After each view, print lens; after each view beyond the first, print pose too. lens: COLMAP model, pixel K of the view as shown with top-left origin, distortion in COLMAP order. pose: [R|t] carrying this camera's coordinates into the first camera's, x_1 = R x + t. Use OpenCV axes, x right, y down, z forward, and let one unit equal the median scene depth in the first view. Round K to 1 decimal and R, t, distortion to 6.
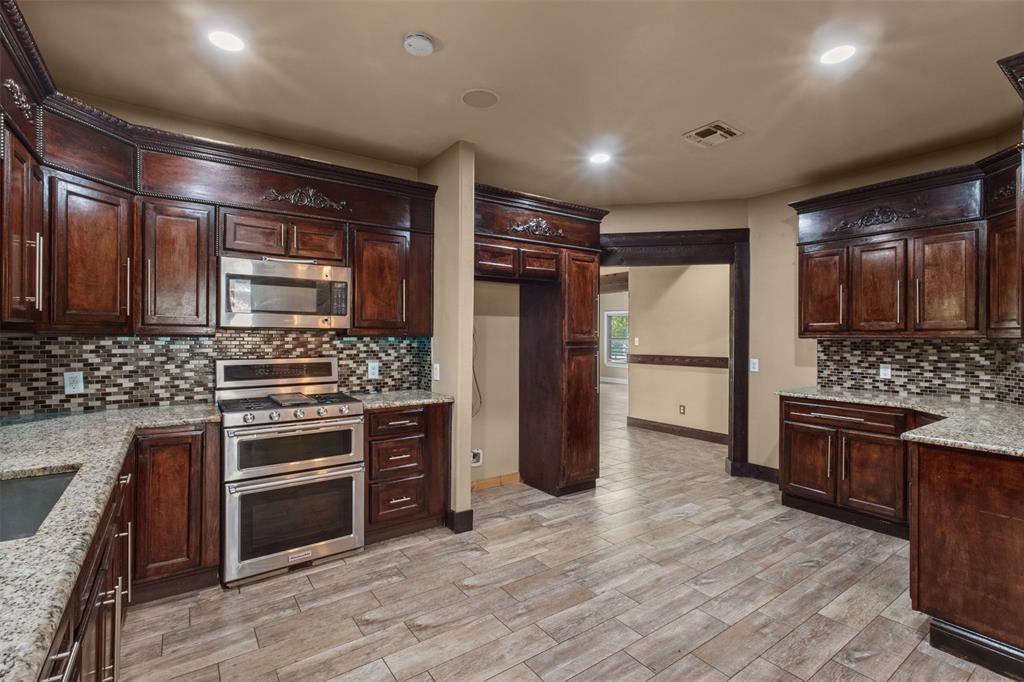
lens RADIAL K [[473.1, 0, 511.0], [0, 473.1, 335.4], [0, 0, 1]] dist [-0.007528, 0.003311]
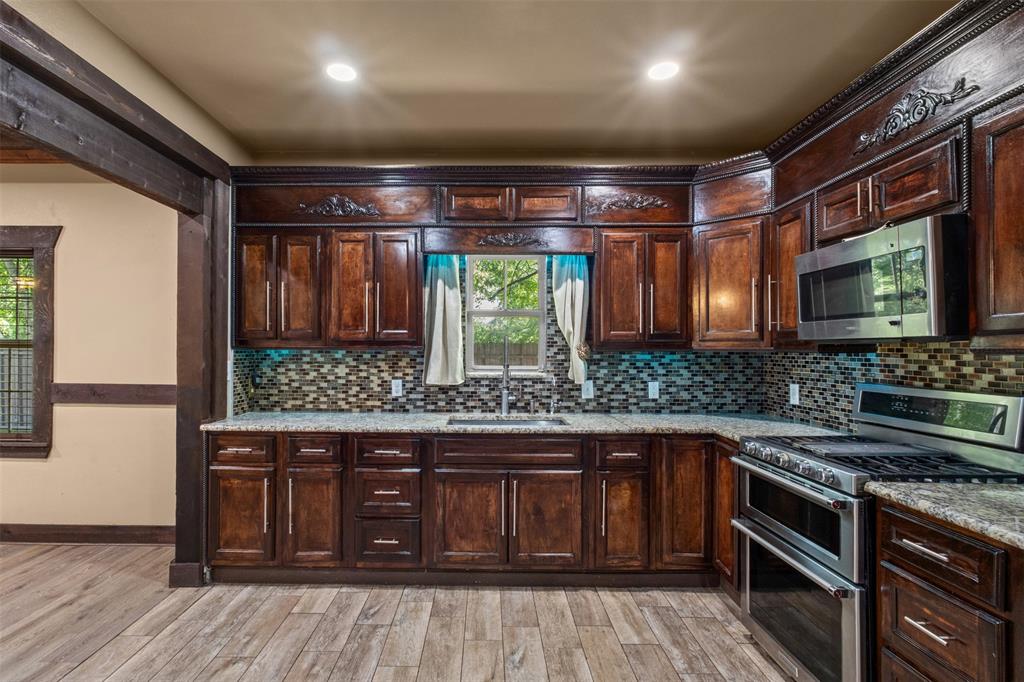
lens RADIAL K [[547.0, 0, 501.9], [0, 547.0, 349.7], [0, 0, 1]] dist [0.001815, 0.002112]
pose [[-0.598913, -0.003358, -0.800807, 0.434489], [-0.001778, 0.999994, -0.002863, 0.002119], [0.800812, -0.000290, -0.598915, 1.068909]]
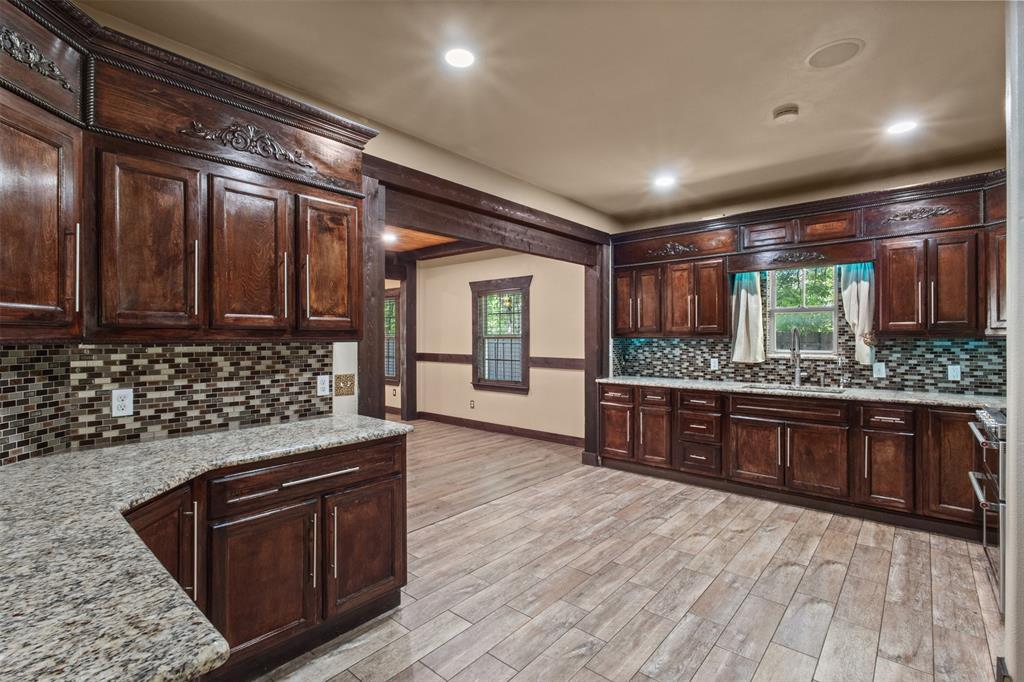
lens RADIAL K [[473.1, 0, 505.6], [0, 473.1, 337.7], [0, 0, 1]] dist [-0.007528, 0.003311]
pose [[-0.974447, 0.000927, -0.224616, 0.636962], [0.002219, 0.999982, -0.005499, 0.004454], [0.224607, -0.005857, -0.974432, 1.560999]]
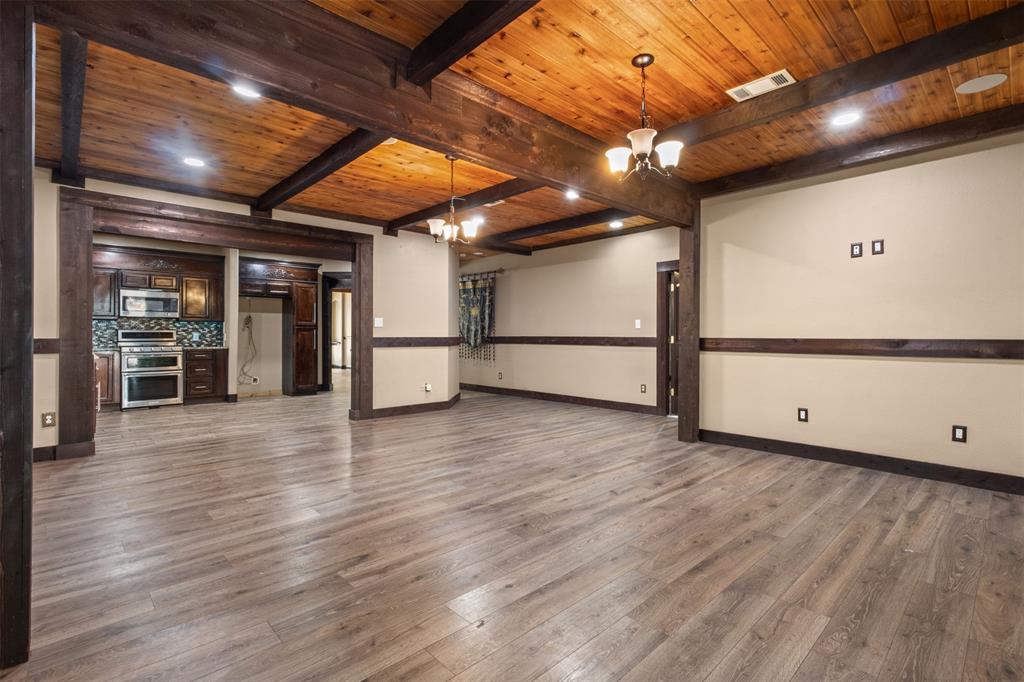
lens RADIAL K [[473.1, 0, 514.7], [0, 473.1, 339.4], [0, 0, 1]] dist [-0.007528, 0.003311]
pose [[0.990493, -0.001897, 0.137552, 1.117493], [0.000789, 0.999967, 0.008103, 0.085731], [-0.137563, -0.007917, 0.990461, -1.771135]]
